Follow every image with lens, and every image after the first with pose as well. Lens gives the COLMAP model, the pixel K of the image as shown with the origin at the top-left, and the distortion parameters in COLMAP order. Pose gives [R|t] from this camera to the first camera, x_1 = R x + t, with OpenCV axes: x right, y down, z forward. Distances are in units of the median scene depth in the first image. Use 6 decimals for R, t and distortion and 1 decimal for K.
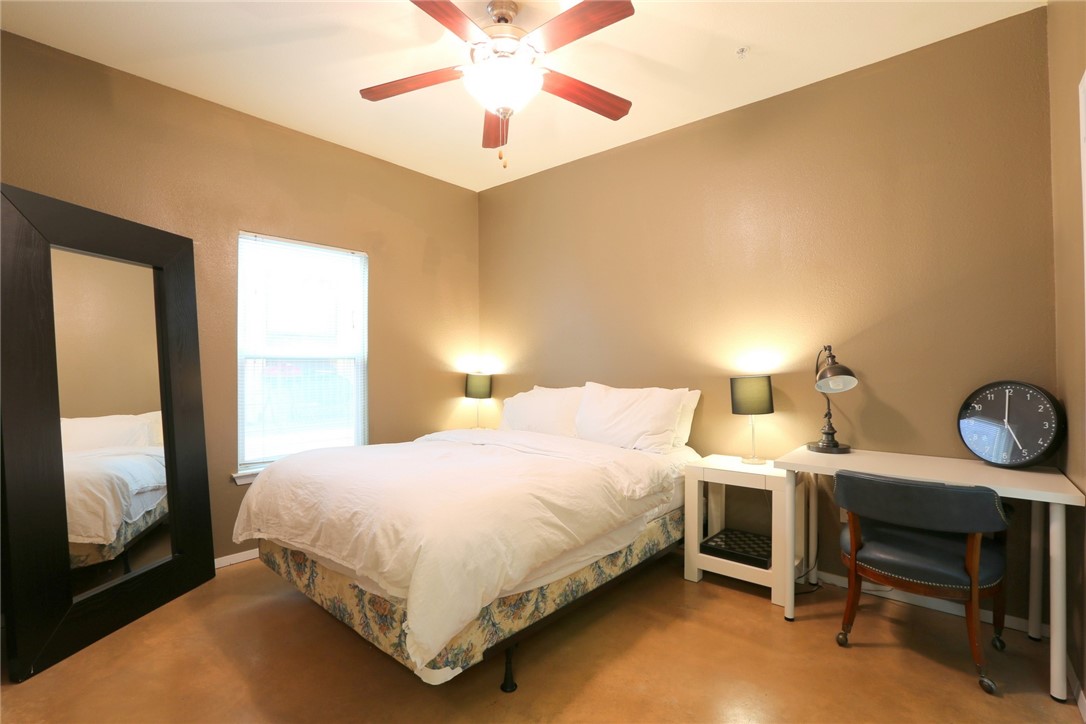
lens RADIAL K [[499.1, 0, 543.0], [0, 499.1, 362.0], [0, 0, 1]] dist [-0.063040, 0.021395]
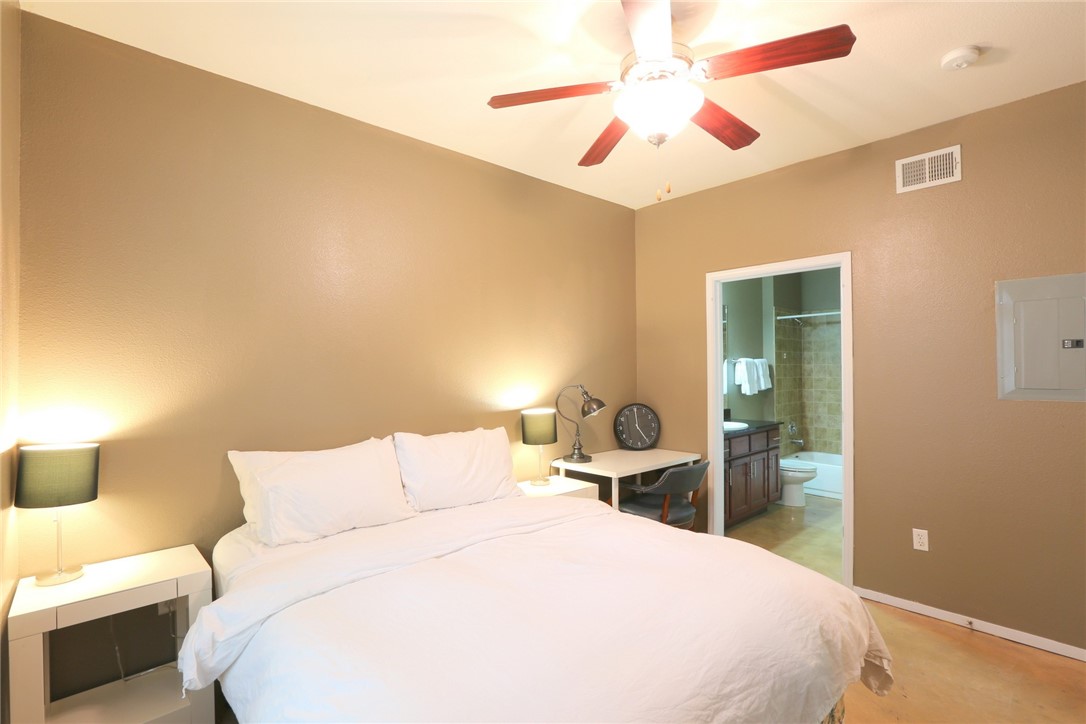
lens RADIAL K [[499.1, 0, 543.0], [0, 499.1, 362.0], [0, 0, 1]] dist [-0.063040, 0.021395]
pose [[0.143416, 0.023697, 0.989379, -0.948058], [0.008625, 0.999645, -0.025193, -0.072305], [-0.989625, 0.012146, 0.143161, 1.043848]]
